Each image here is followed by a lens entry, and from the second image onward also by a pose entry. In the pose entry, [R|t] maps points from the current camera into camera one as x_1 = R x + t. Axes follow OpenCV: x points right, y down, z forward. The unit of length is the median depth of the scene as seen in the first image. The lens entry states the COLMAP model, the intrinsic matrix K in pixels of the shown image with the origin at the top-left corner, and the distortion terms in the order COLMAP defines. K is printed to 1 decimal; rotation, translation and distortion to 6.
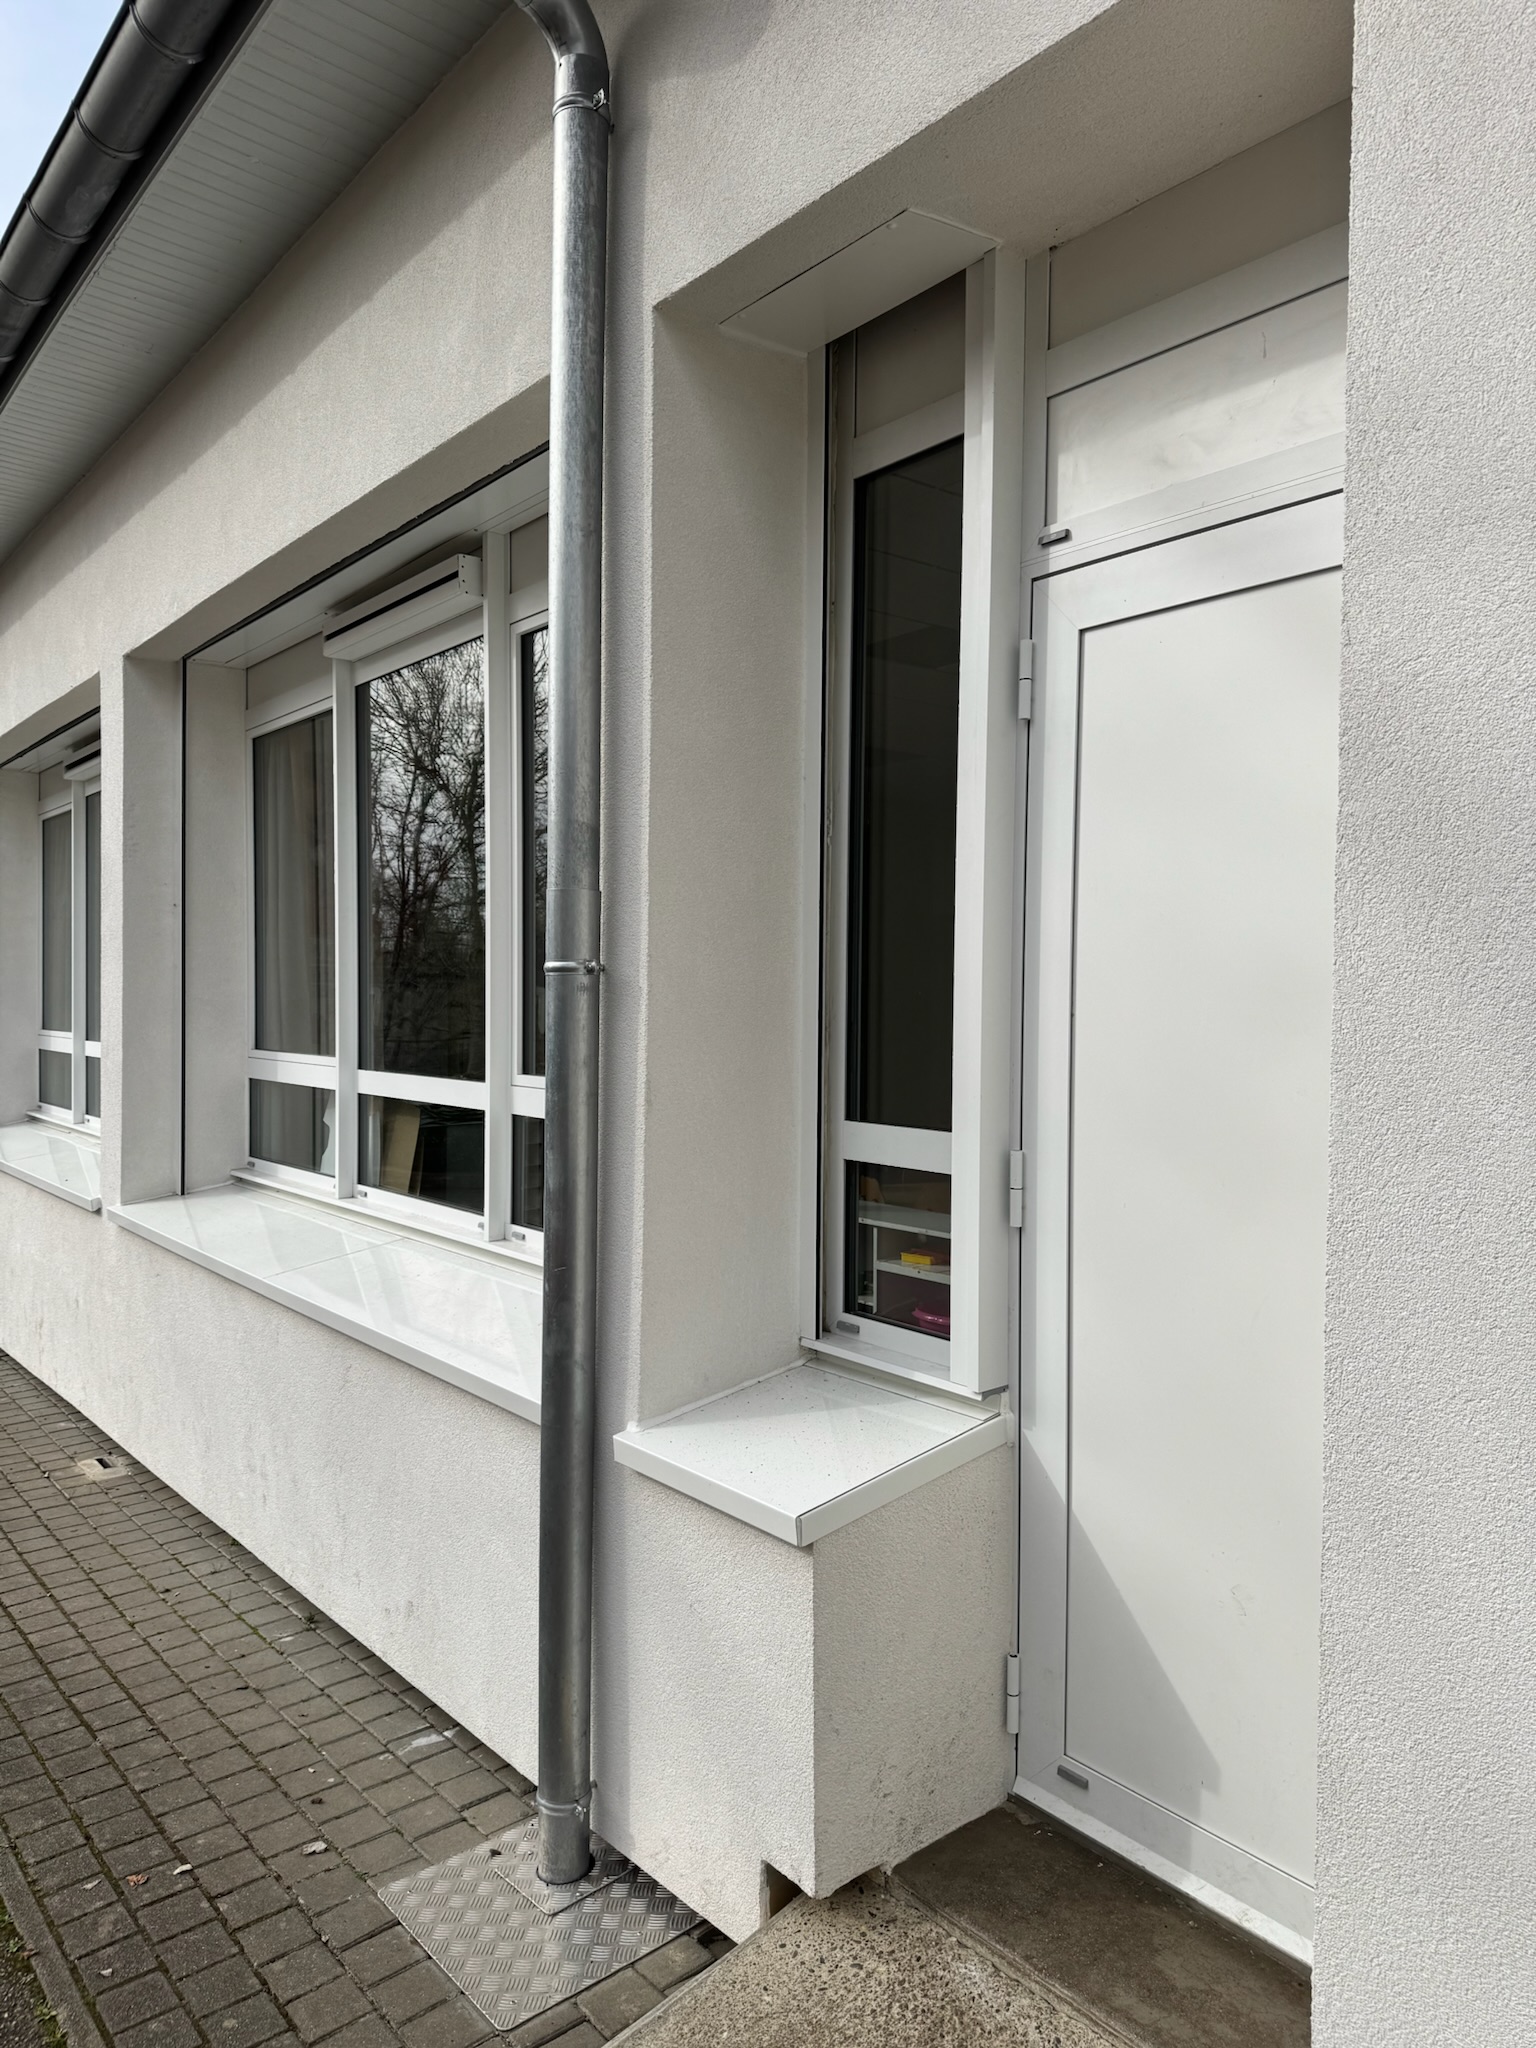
lens RADIAL K [[1429.3, 0, 759.9], [0, 1429.3, 1026.4], [0, 0, 1]] dist [0.089584, -0.120543]
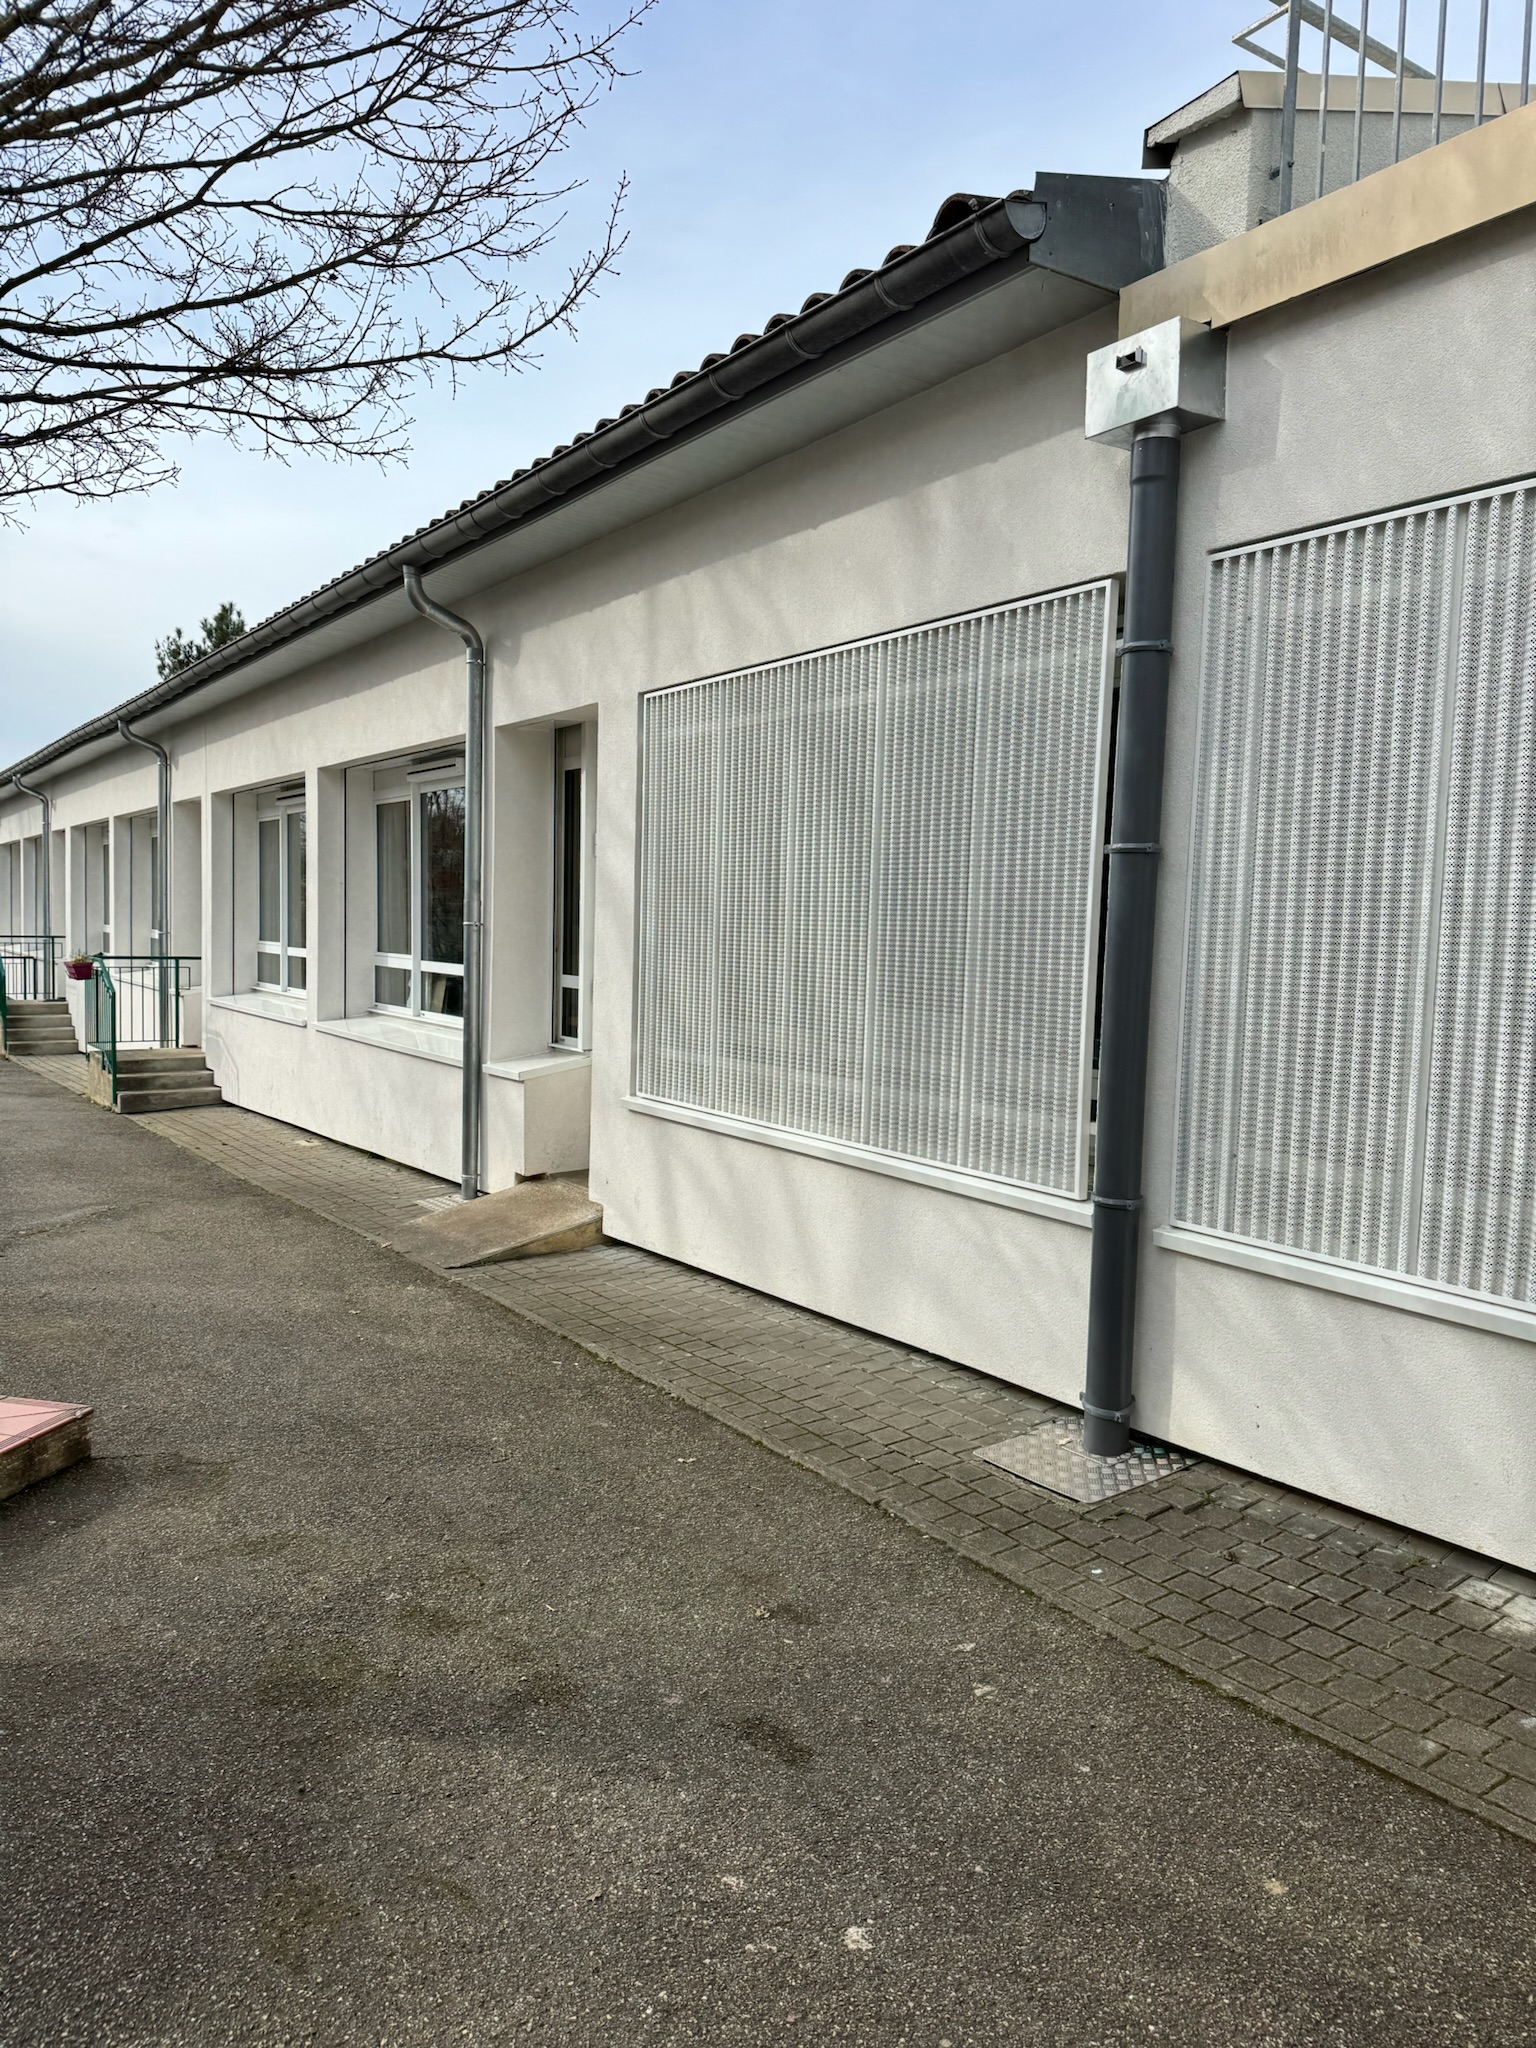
lens RADIAL K [[1429.3, 0, 759.9], [0, 1429.3, 1026.4], [0, 0, 1]] dist [0.089584, -0.120543]
pose [[0.996892, 0.019803, -0.076245, 0.485684], [-0.015514, 0.998285, 0.056441, -0.003027], [0.077232, -0.055083, 0.995490, -1.387217]]
